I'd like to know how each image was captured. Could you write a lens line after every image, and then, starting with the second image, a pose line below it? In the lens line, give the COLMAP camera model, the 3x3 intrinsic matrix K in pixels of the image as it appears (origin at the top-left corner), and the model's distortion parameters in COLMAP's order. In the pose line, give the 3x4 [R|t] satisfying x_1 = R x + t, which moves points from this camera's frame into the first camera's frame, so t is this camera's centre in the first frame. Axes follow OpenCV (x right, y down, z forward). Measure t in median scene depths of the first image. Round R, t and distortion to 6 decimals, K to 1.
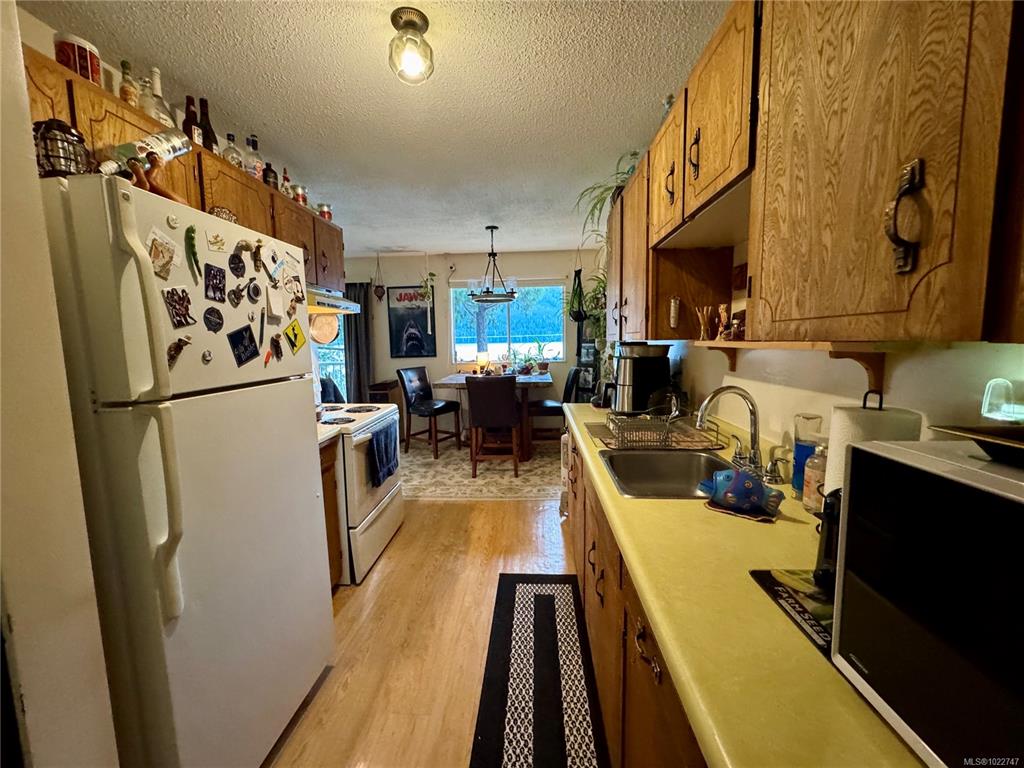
lens RADIAL K [[409.6, 0, 512.0], [0, 409.6, 384.0], [0, 0, 1]] dist [-0.001042, -0.000025]
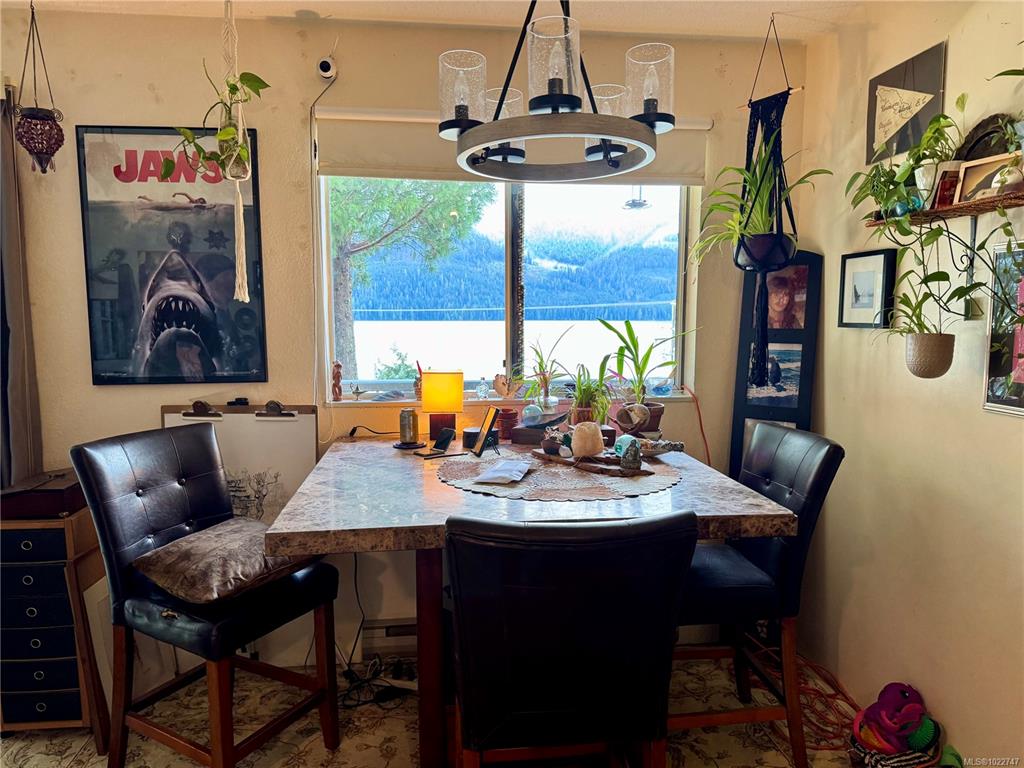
lens RADIAL K [[718.5, 0, 508.7], [0, 718.5, 388.3], [0, 0, 1]] dist [0.100777, -0.133251]
pose [[0.984707, 0.004075, 0.174172, -0.109285], [-0.002492, 0.999954, -0.009309, -0.059472], [-0.174202, 0.008732, 0.984671, 0.482645]]
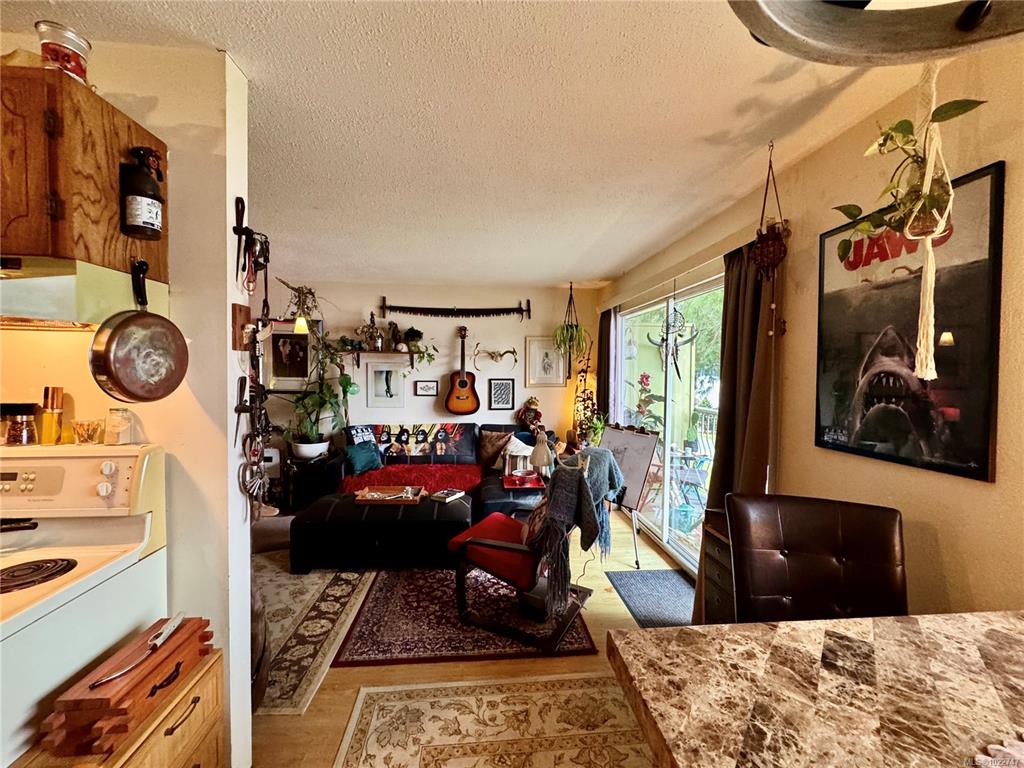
lens RADIAL K [[409.6, 0, 512.0], [0, 409.6, 384.0], [0, 0, 1]] dist [-0.001042, -0.000025]
pose [[0.149744, 0.052945, -0.987306, -0.004975], [-0.121852, 0.991941, 0.034713, -0.099630], [0.981187, 0.115108, 0.154989, 0.737090]]
